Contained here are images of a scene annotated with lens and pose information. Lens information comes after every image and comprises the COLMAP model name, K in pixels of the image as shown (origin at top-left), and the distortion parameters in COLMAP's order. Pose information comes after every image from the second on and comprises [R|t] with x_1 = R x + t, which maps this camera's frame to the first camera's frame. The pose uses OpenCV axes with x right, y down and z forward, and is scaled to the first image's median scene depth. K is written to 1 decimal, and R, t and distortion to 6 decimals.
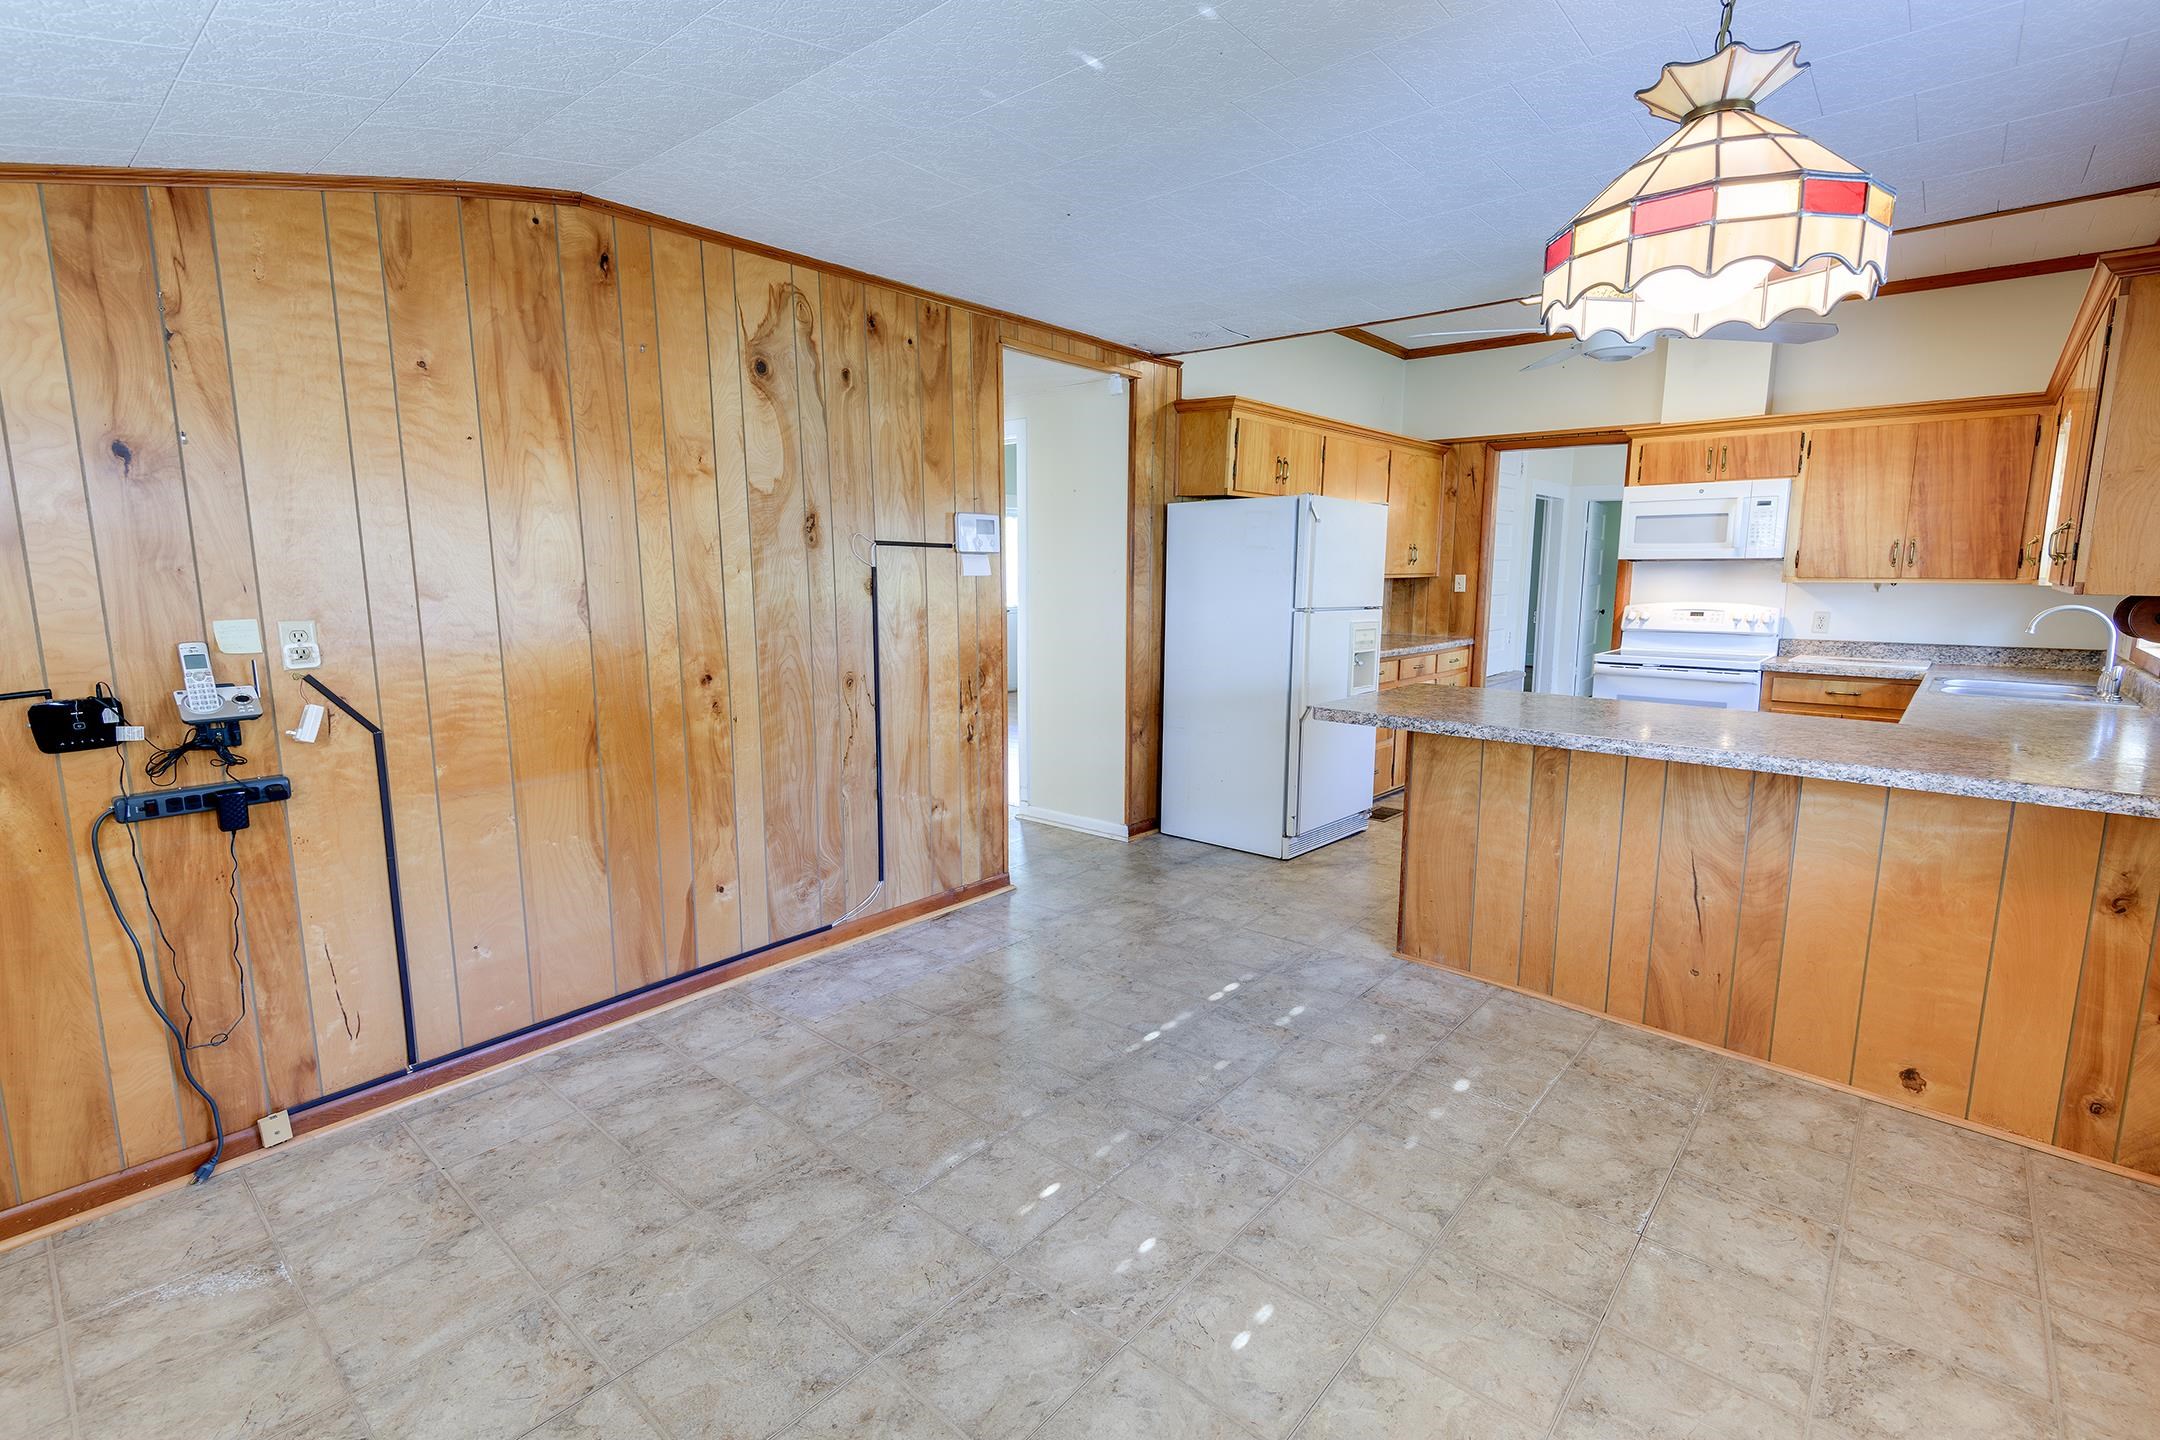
lens RADIAL K [[971.3, 0, 1084.5], [0, 971.3, 716.8], [0, 0, 1]] dist [0.040116, -0.030508]
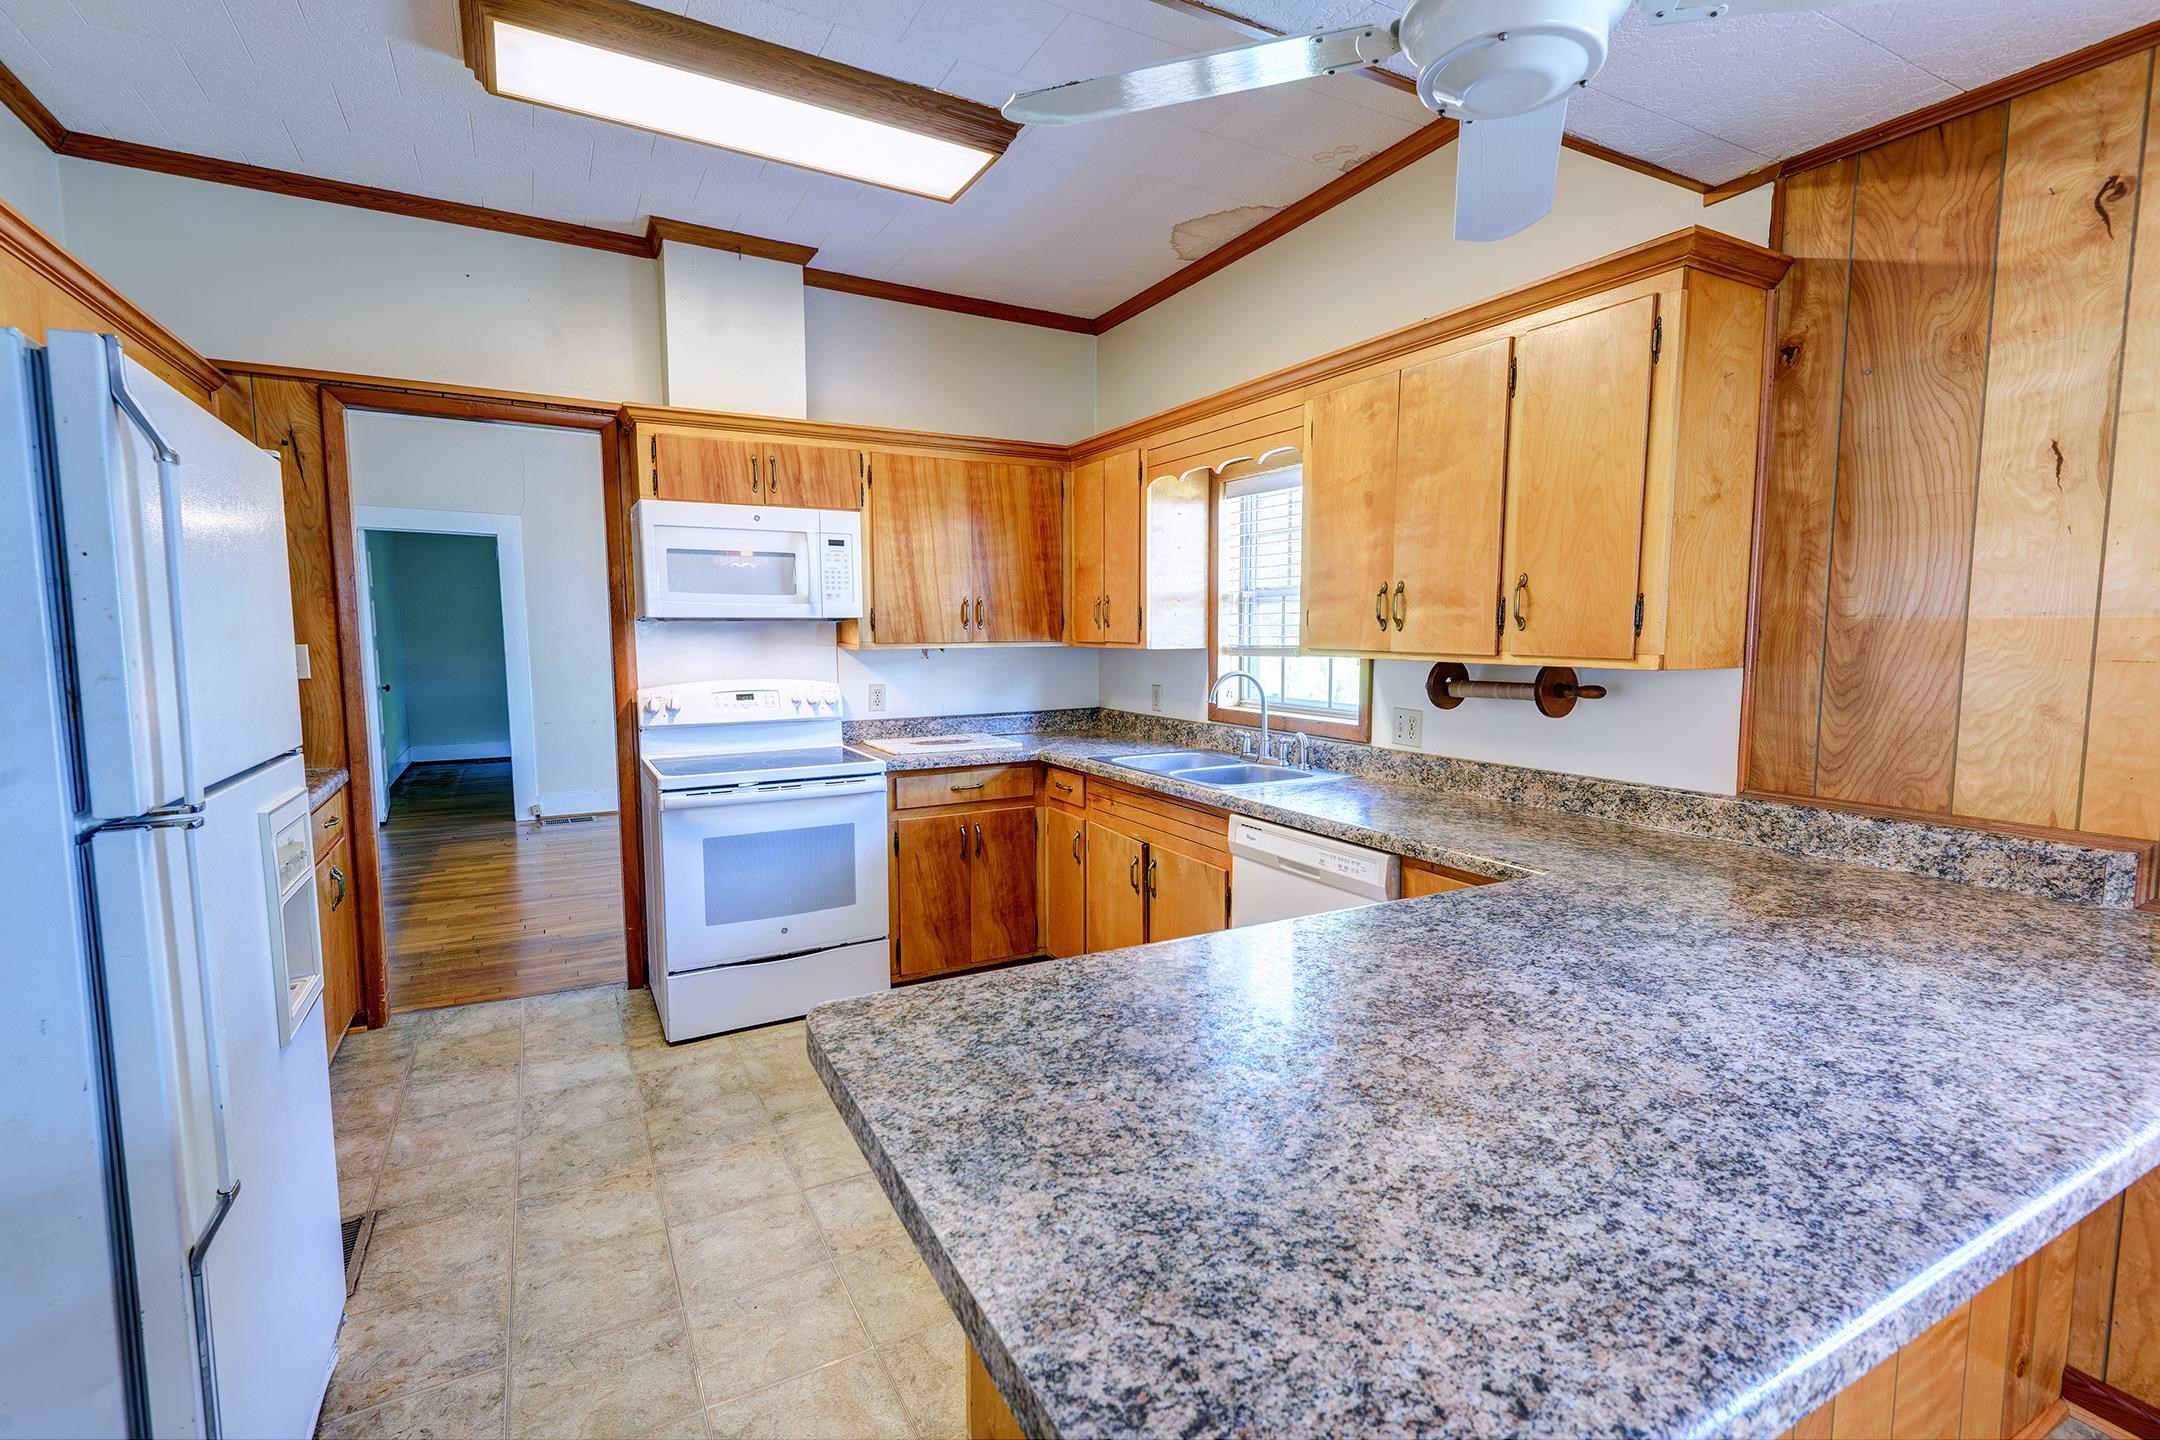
lens RADIAL K [[971.3, 0, 1084.5], [0, 971.3, 716.8], [0, 0, 1]] dist [0.040116, -0.030508]
pose [[0.334663, -0.092870, 0.937751, 0.088922], [0.143638, 0.988531, 0.046638, -0.133179], [-0.931326, 0.119089, 0.344164, 0.816968]]
